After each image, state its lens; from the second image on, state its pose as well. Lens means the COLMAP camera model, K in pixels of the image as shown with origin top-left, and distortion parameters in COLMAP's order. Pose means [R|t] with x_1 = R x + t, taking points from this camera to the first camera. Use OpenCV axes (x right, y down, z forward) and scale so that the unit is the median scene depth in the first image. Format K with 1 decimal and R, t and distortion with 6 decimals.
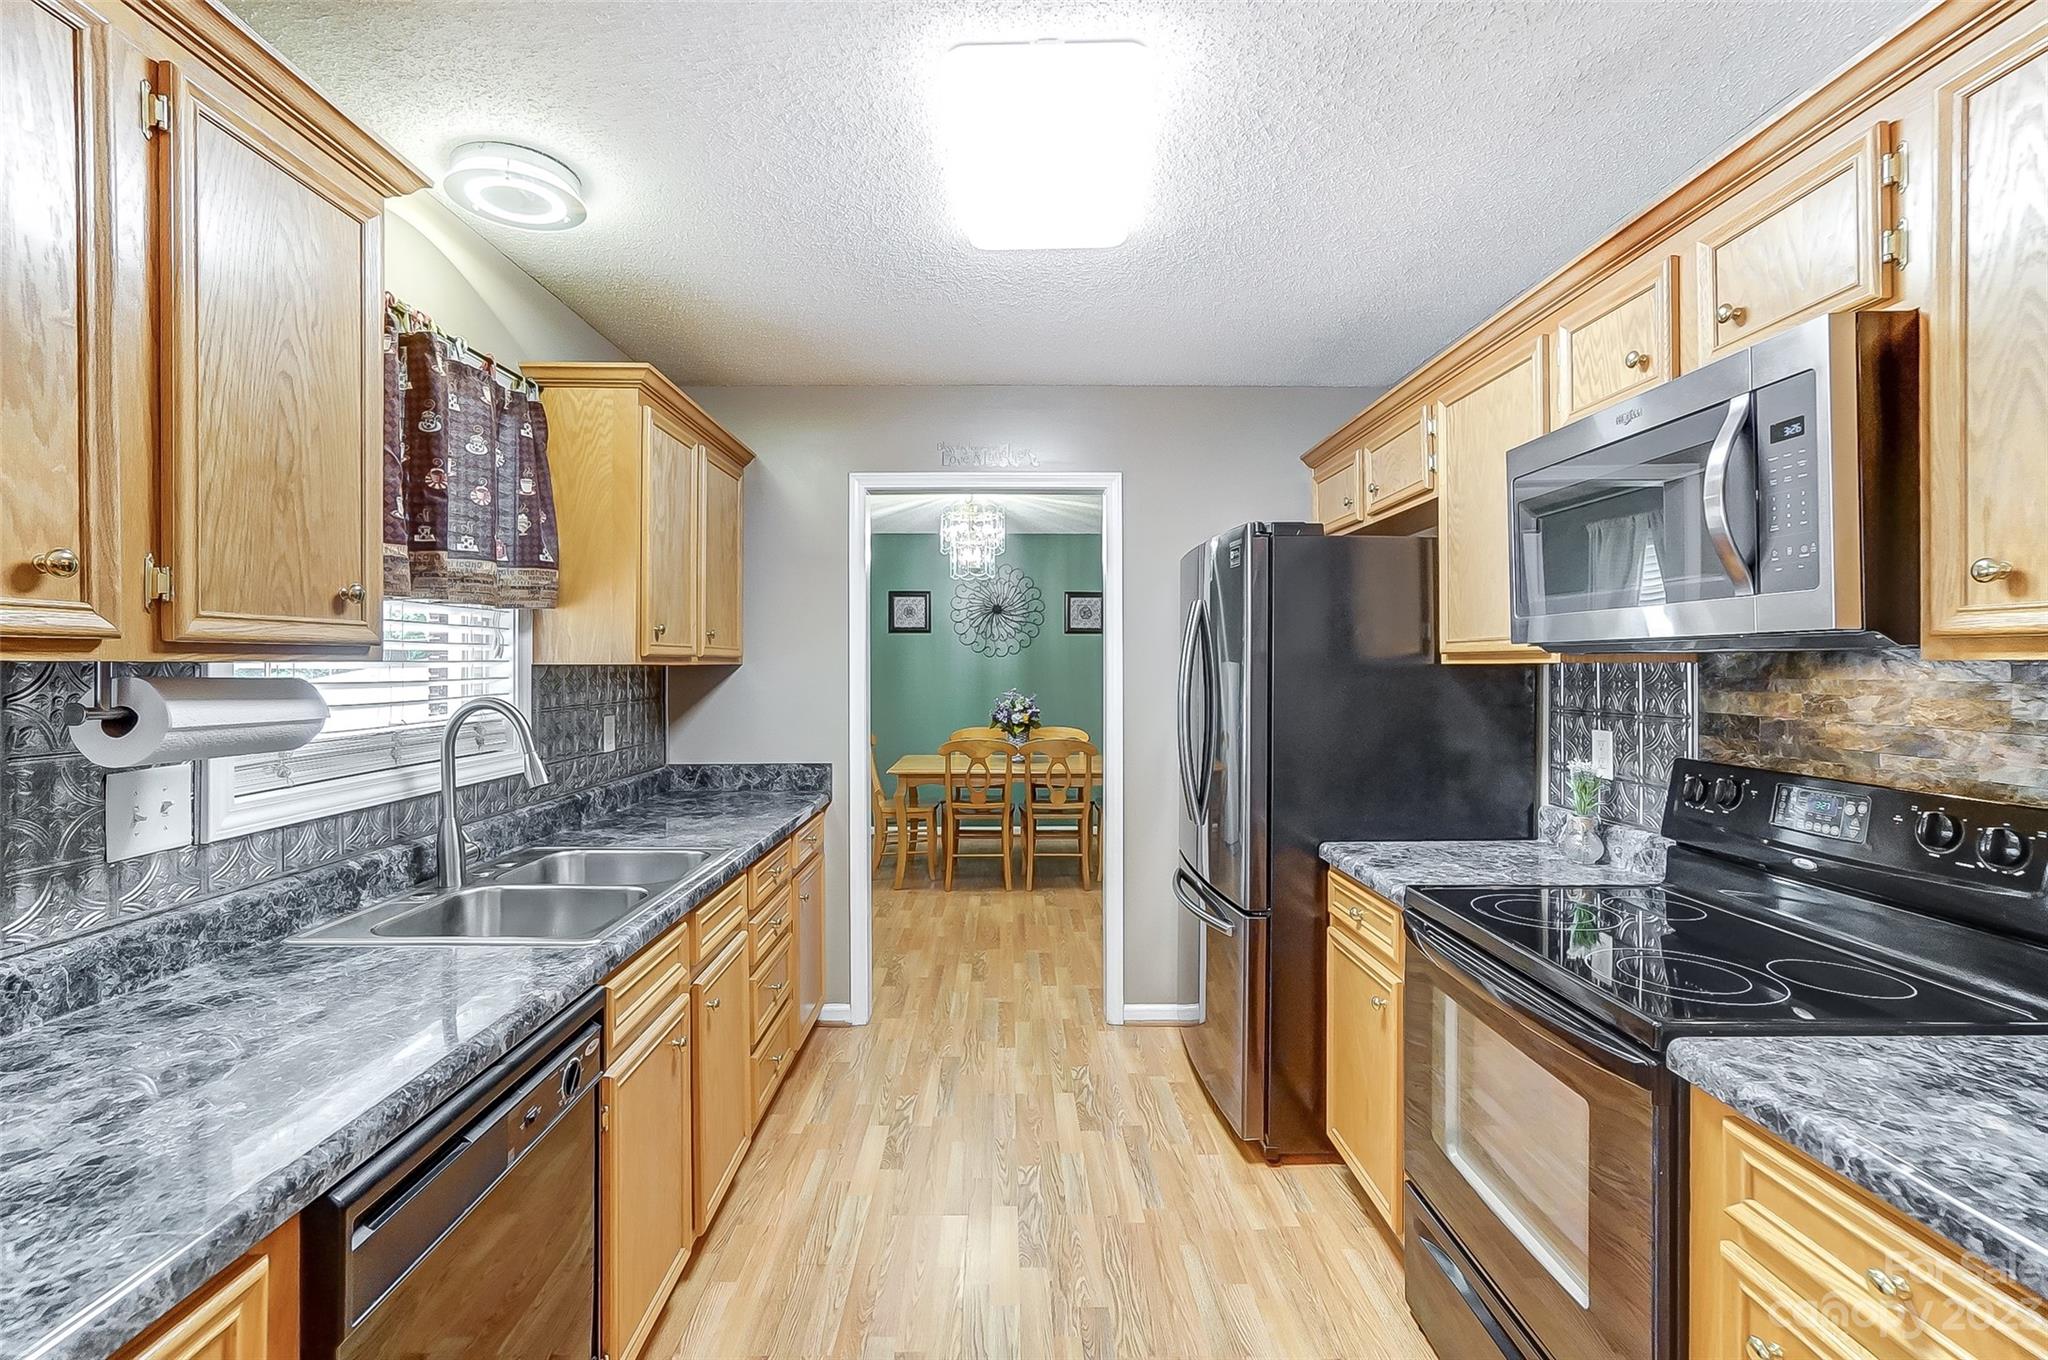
lens RADIAL K [[906.7, 0, 1014.3], [0, 906.7, 663.4], [0, 0, 1]] dist [-0.028303, 0.012288]
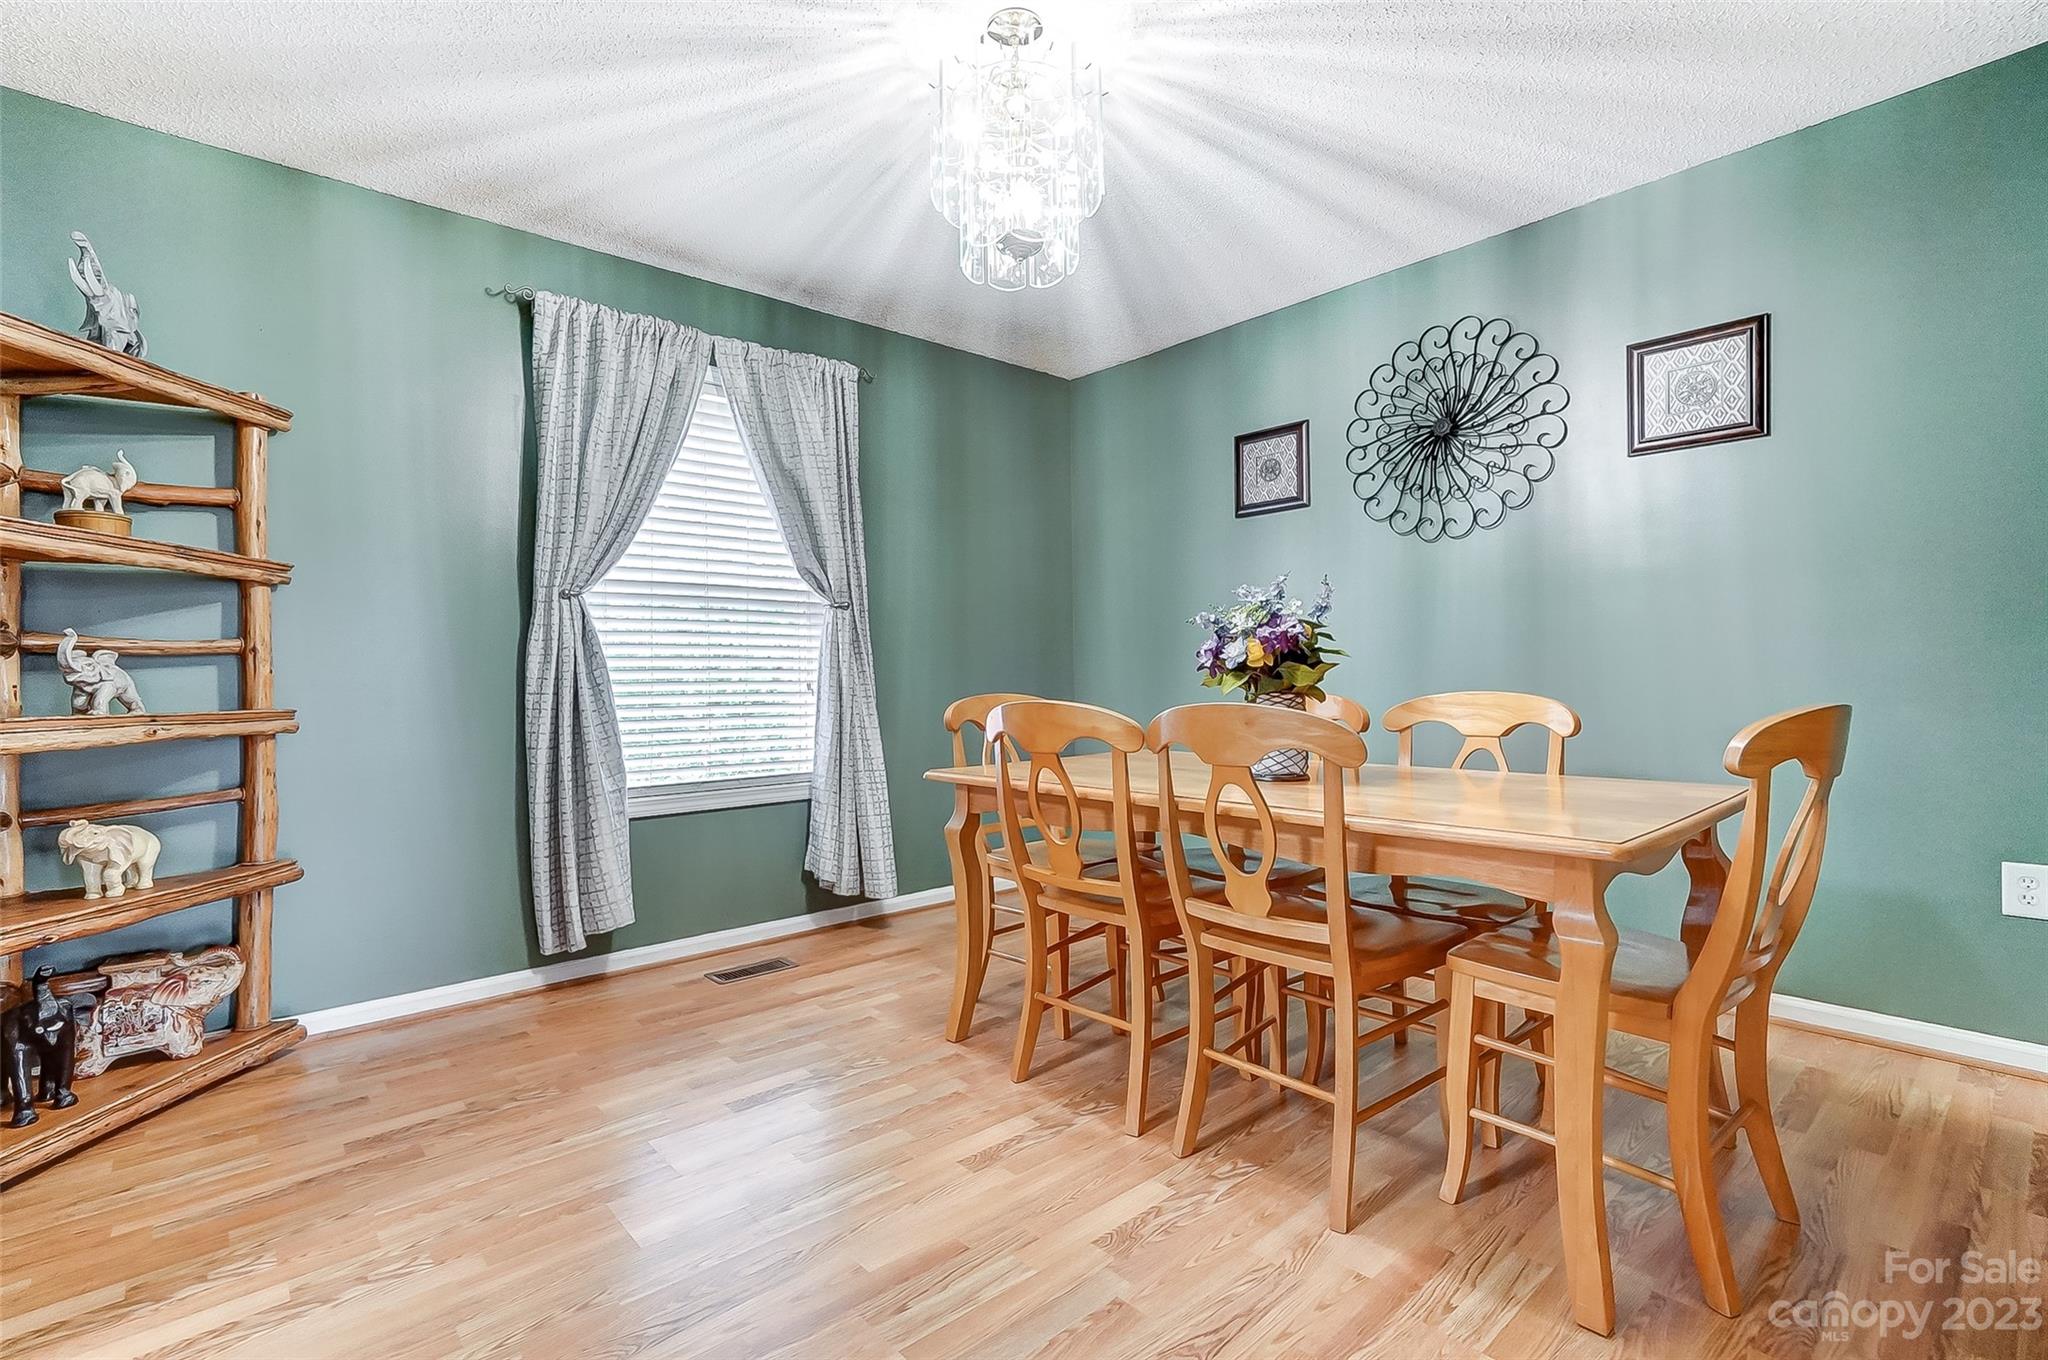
lens RADIAL K [[934.0, 0, 1017.1], [0, 934.0, 686.5], [0, 0, 1]] dist [-0.023633, 0.013497]
pose [[0.661245, -0.001136, -0.750169, 0.597385], [0.015175, 0.999814, 0.011862, 0.185515], [0.750017, -0.019227, 0.661139, 1.862954]]
